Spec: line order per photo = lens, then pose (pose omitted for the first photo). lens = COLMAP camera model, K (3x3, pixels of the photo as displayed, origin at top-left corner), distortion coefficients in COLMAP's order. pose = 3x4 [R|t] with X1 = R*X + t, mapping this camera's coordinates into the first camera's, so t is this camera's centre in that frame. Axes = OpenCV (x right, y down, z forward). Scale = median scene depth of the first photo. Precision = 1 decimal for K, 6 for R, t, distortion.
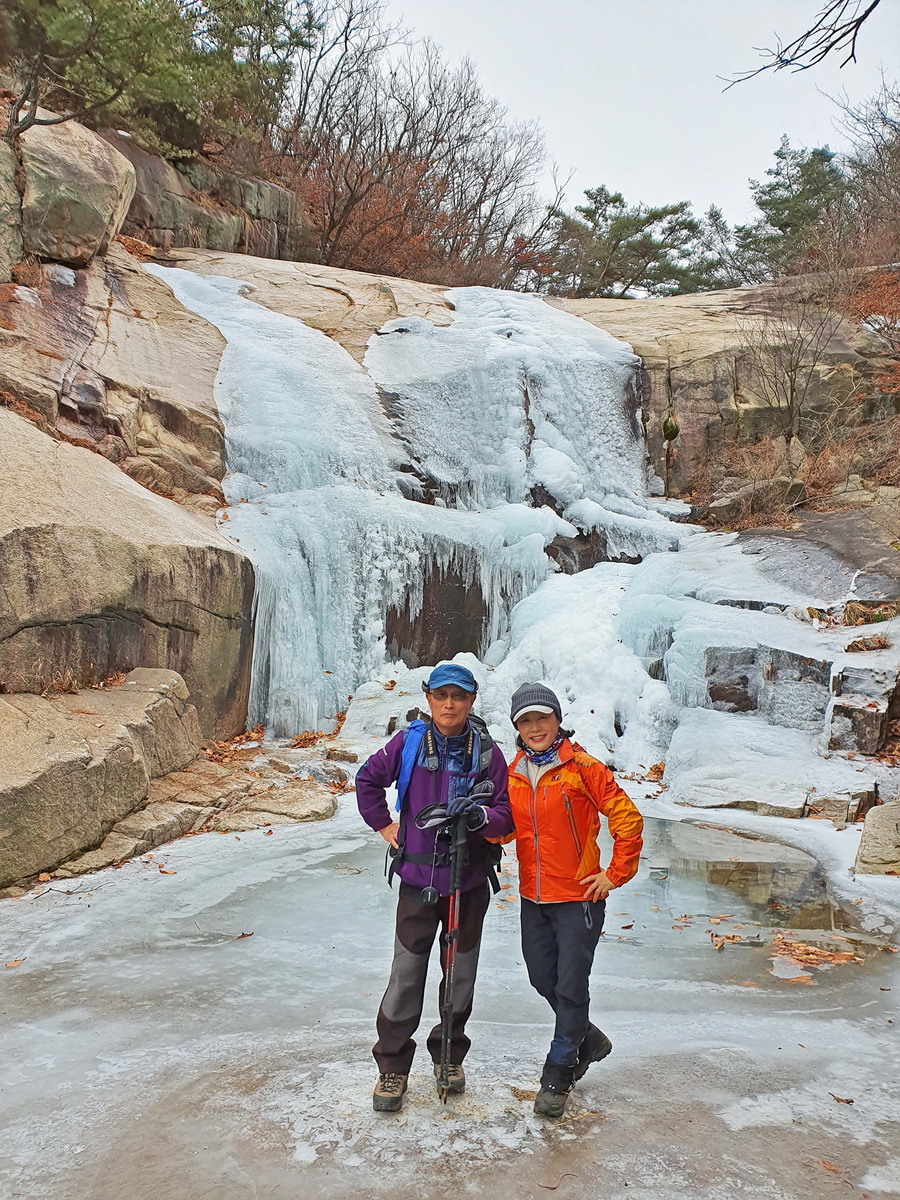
lens RADIAL K [[939.6, 0, 454.3], [0, 939.6, 584.7], [0, 0, 1]] dist [-0.000457, 0.034044]
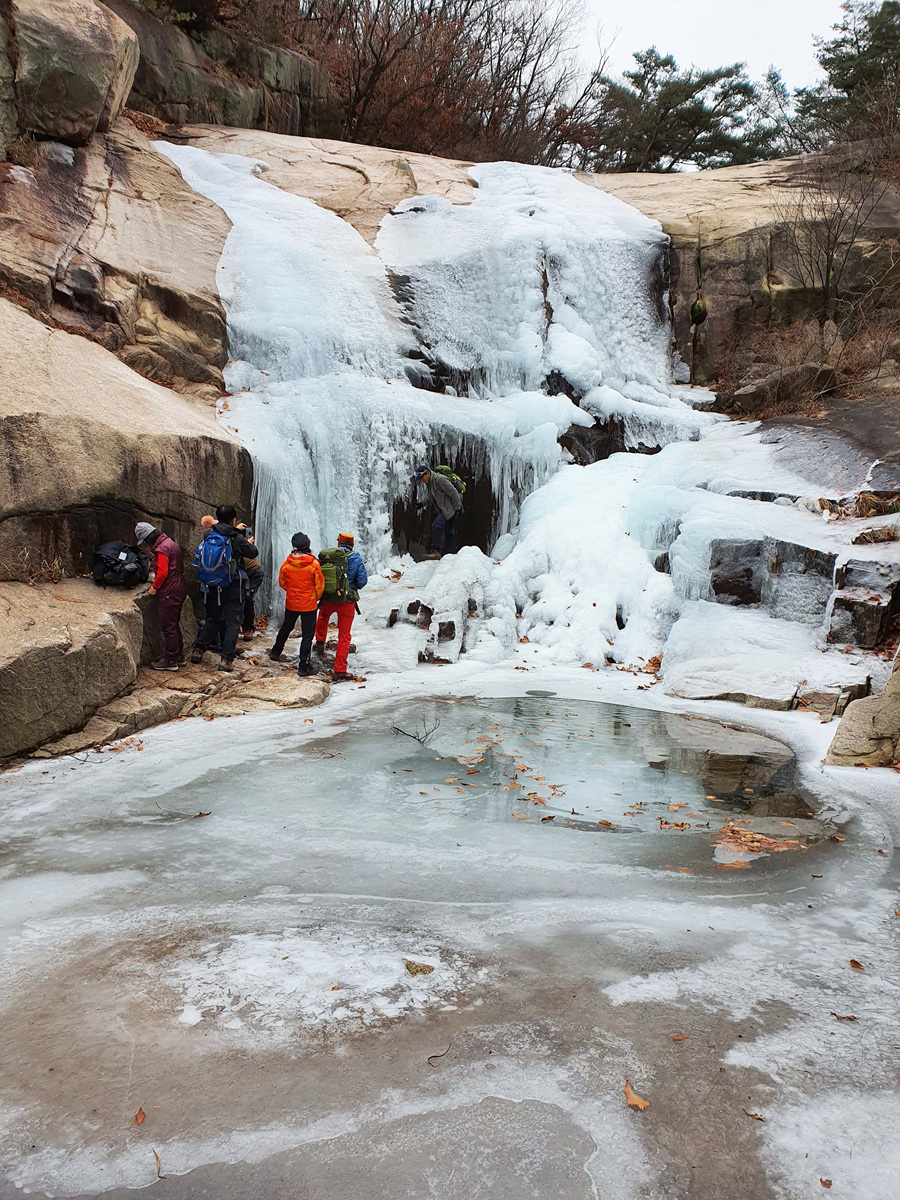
lens RADIAL K [[939.6, 0, 454.3], [0, 939.6, 584.7], [0, 0, 1]] dist [-0.000457, 0.034044]
pose [[0.998797, 0.004898, -0.048786, 0.042004], [0.000600, 0.993702, 0.112049, 0.003170], [0.049027, -0.111944, 0.992504, 0.008718]]
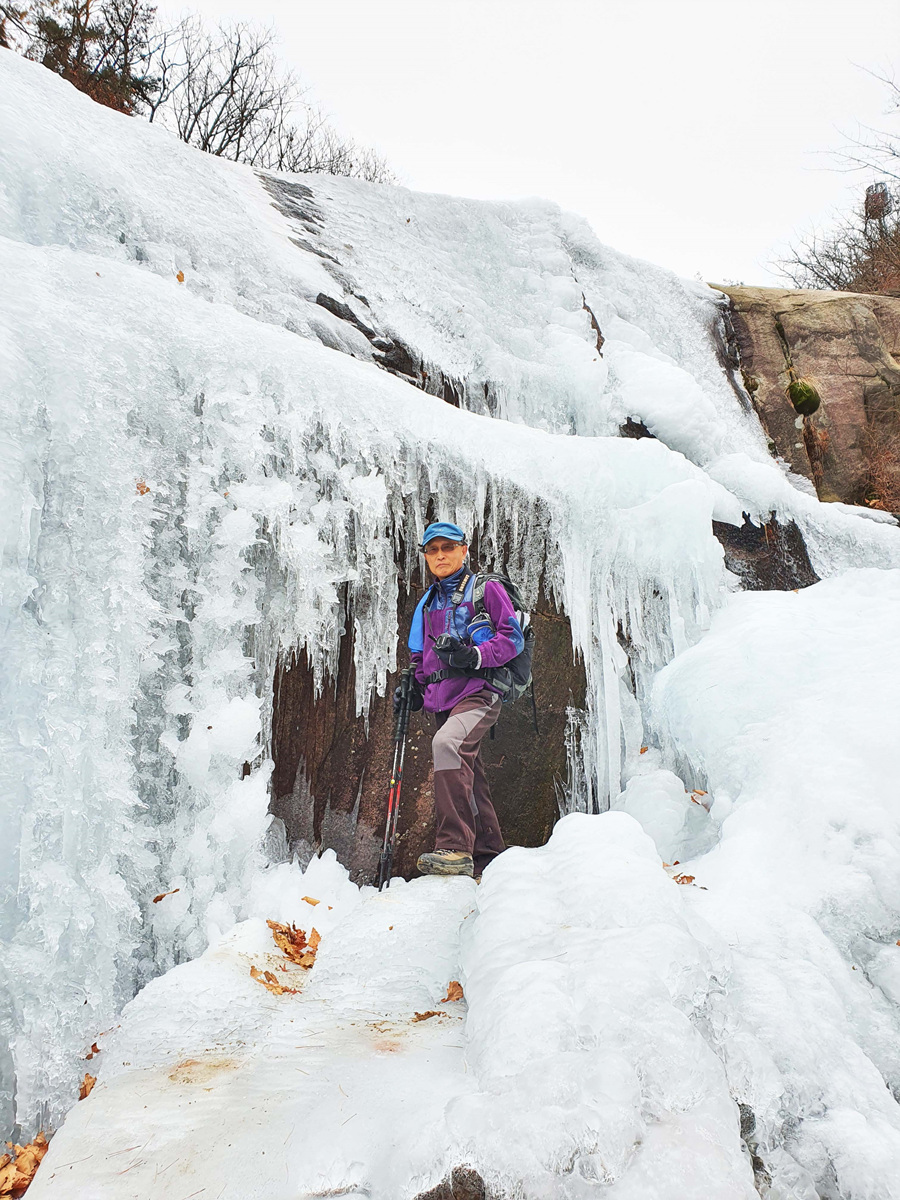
lens RADIAL K [[907.3, 0, 450.0], [0, 907.3, 600.0], [0, 0, 1]] dist [-0.002017, 0.003153]
pose [[0.993305, -0.007689, 0.115261, -0.052119], [0.028846, 0.982682, -0.183042, 0.058796], [-0.111858, 0.185142, 0.976325, 0.737929]]
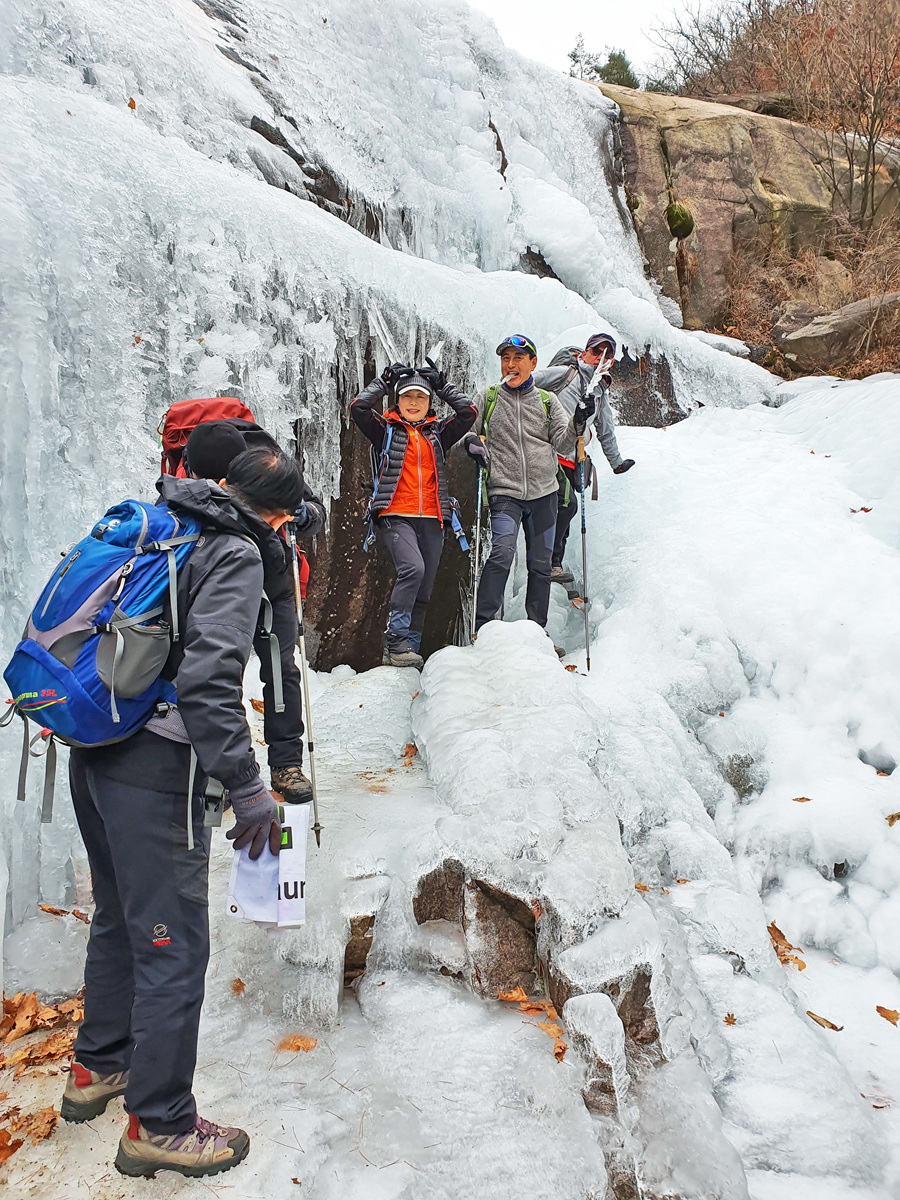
lens RADIAL K [[904.9, 0, 438.9], [0, 904.9, 574.6], [0, 0, 1]] dist [-0.008833, 0.009427]
pose [[0.964483, -0.016730, 0.263613, -0.090826], [0.006870, 0.999244, 0.038278, 0.044015], [-0.264054, -0.035108, 0.963869, 0.688122]]
